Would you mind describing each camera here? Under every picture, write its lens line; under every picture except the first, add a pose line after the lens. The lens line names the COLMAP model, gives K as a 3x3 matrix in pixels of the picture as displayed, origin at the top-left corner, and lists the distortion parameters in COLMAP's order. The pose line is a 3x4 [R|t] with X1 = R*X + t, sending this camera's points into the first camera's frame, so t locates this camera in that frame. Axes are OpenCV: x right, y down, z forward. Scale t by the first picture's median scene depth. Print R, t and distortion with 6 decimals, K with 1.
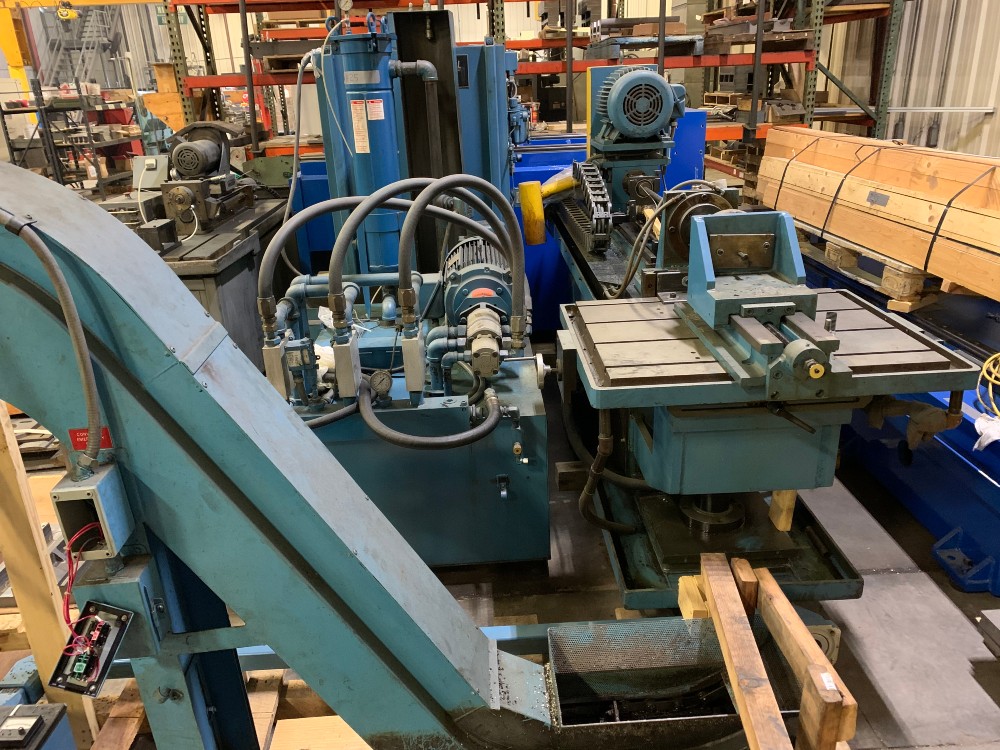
lens RADIAL K [[765.5, 0, 502.4], [0, 765.5, 377.0], [0, 0, 1]] dist [0.021427, -0.013220]
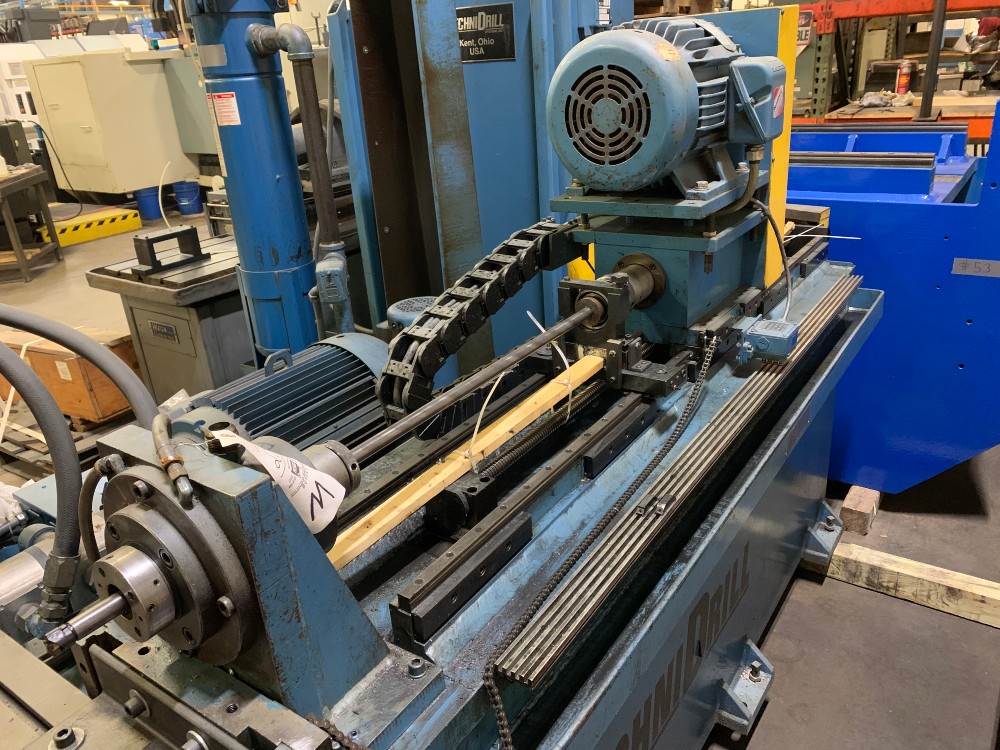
lens RADIAL K [[765.5, 0, 494.4], [0, 765.5, 367.7], [0, 0, 1]] dist [0.021427, -0.013220]
pose [[0.797088, 0.216569, -0.563692, 0.399698], [-0.182924, 0.976213, 0.116393, -0.257684], [0.575490, 0.010337, 0.817743, 0.624083]]
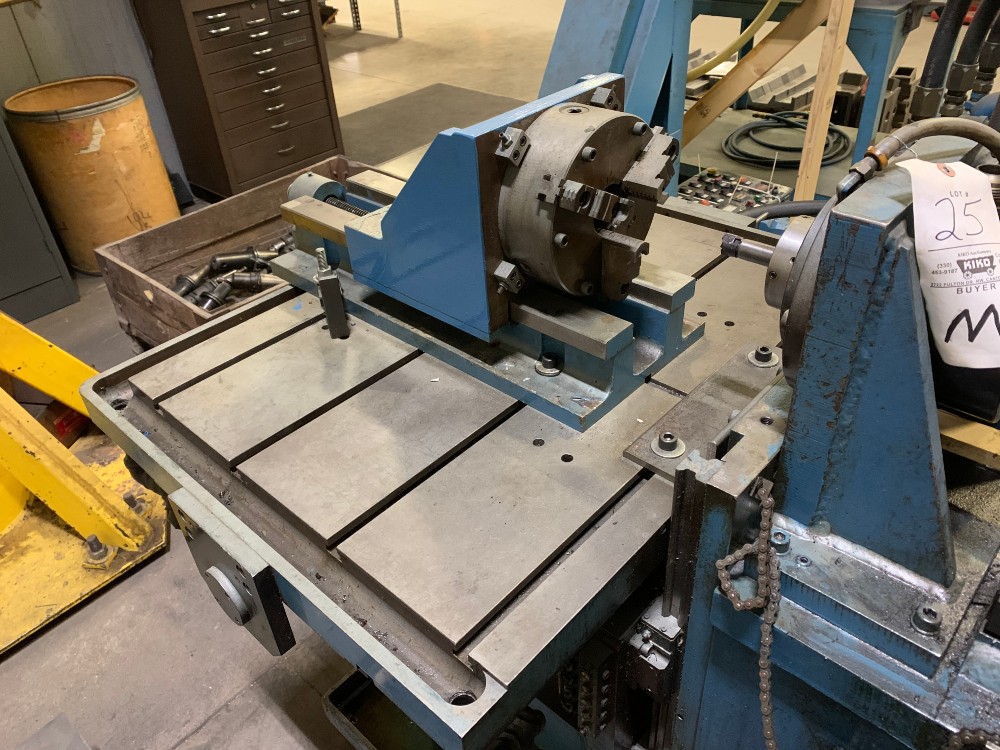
lens RADIAL K [[765.5, 0, 502.9], [0, 765.5, 366.2], [0, 0, 1]] dist [0.021427, -0.013220]
pose [[-0.698622, 0.479258, -0.531262, 0.392997], [-0.178437, 0.602347, 0.778034, -0.287183], [0.692883, 0.638349, -0.335296, 0.787142]]
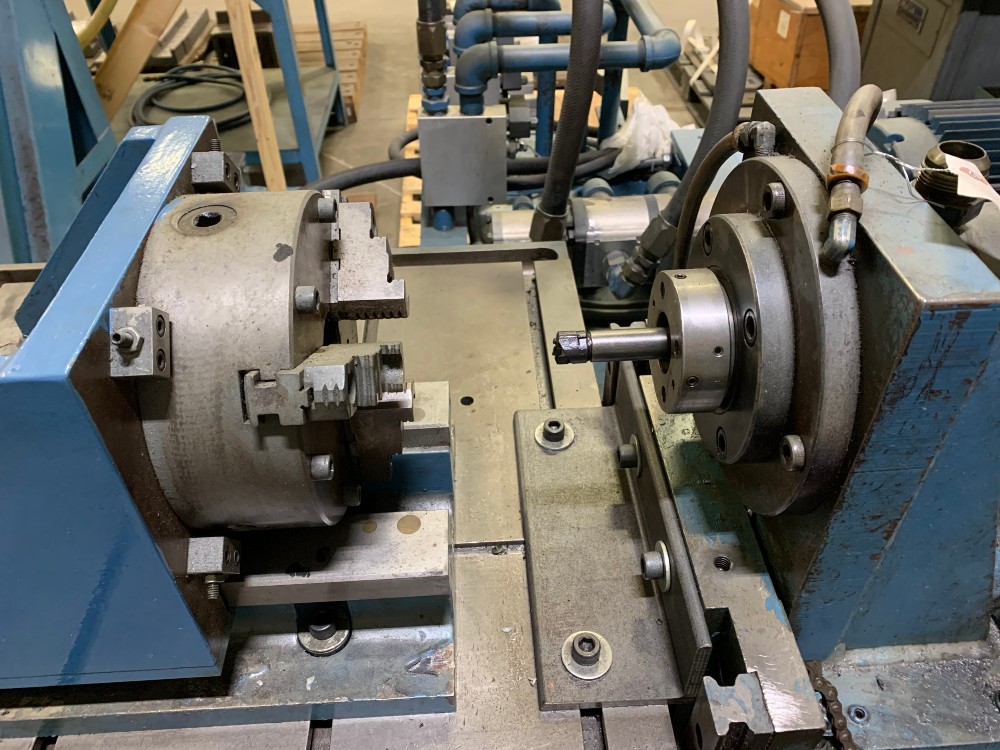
lens RADIAL K [[765.5, 0, 498.0], [0, 765.5, 368.5], [0, 0, 1]] dist [0.021427, -0.013220]
pose [[0.014937, 0.693157, -0.720632, 0.307967], [-0.347858, 0.679294, 0.646185, -0.224922], [0.937428, 0.241025, 0.251267, 0.681228]]
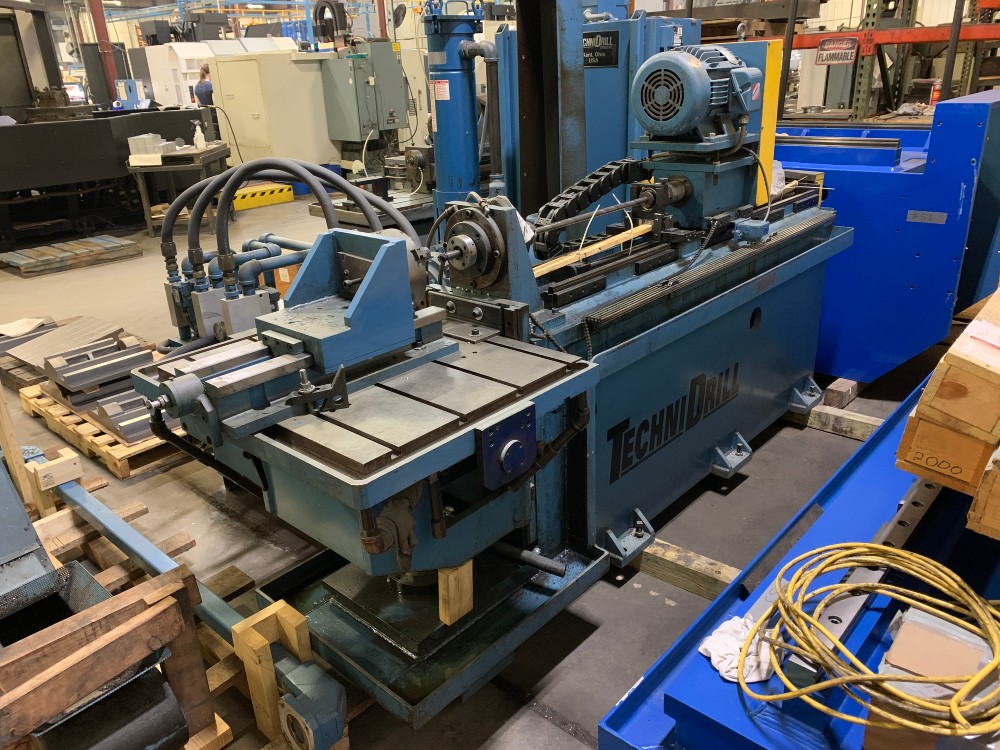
lens RADIAL K [[765.5, 0, 496.7], [0, 765.5, 369.0], [0, 0, 1]] dist [0.021427, -0.013220]
pose [[0.714251, 0.268418, -0.646372, 0.658525], [-0.243069, 0.961183, 0.130555, -0.140621], [0.656325, 0.063864, 0.751770, 0.296433]]
